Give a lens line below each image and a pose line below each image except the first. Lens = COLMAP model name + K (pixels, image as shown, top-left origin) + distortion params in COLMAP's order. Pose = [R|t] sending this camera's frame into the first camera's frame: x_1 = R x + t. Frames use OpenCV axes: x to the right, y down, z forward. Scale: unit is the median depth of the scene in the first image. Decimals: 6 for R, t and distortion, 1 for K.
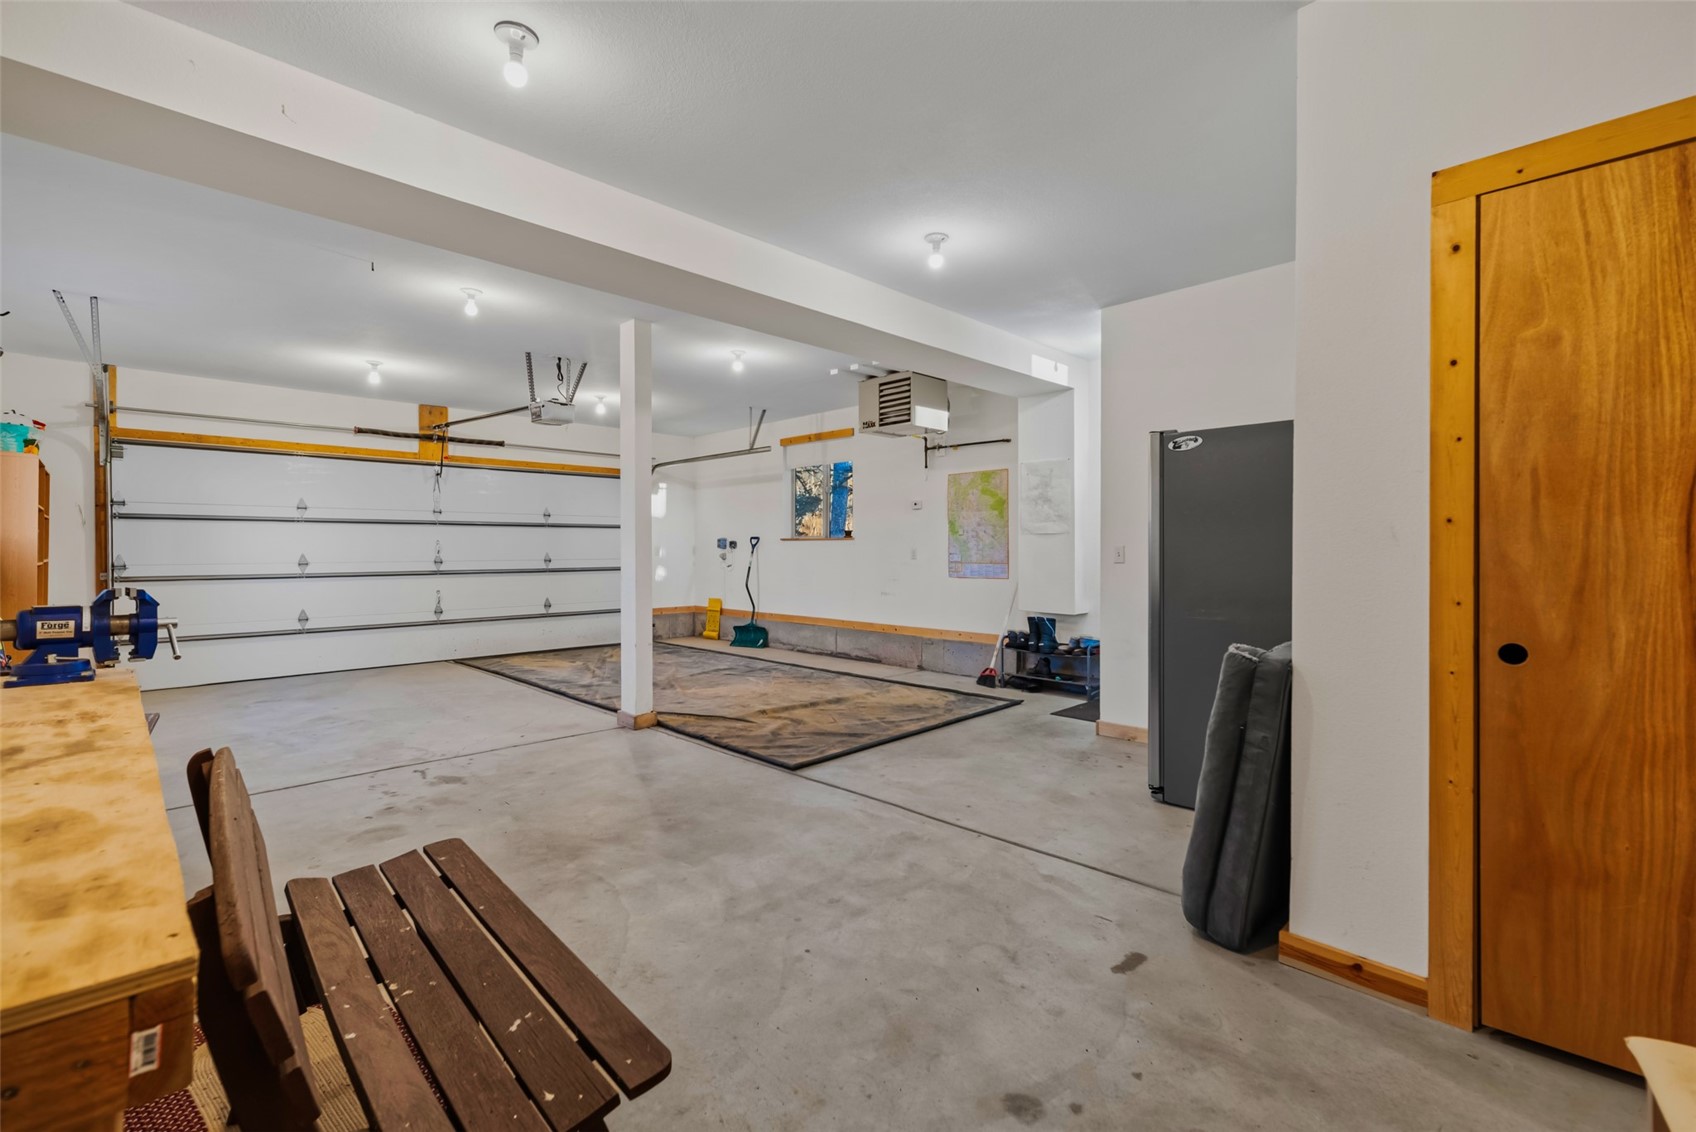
lens RADIAL K [[734.5, 0, 845.7], [0, 734.5, 554.0], [0, 0, 1]] dist [0.004456, -0.002029]
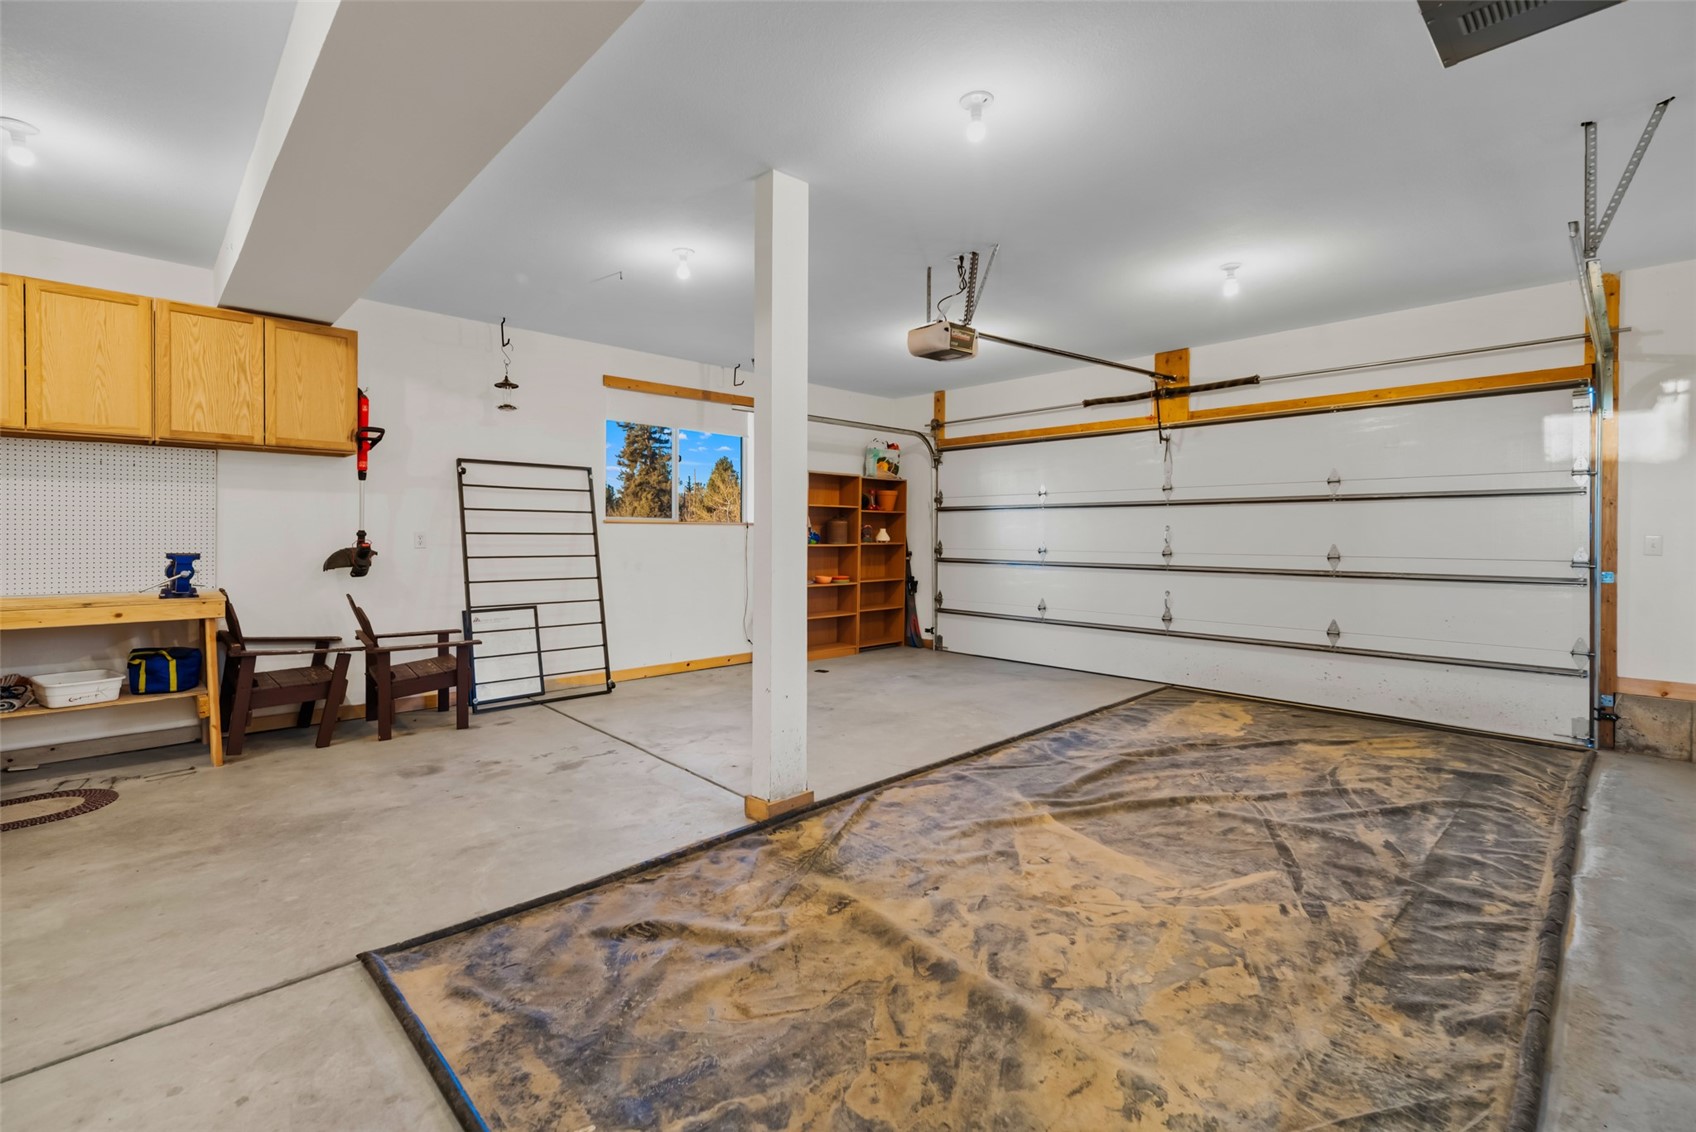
lens RADIAL K [[734.5, 0, 819.6], [0, 734.5, 537.5], [0, 0, 1]] dist [0.004456, -0.002029]
pose [[-0.012580, 0.002653, -0.999917, 0.222190], [-0.011878, 0.999926, 0.002802, -0.004261], [0.999850, 0.011912, -0.012547, 0.667147]]
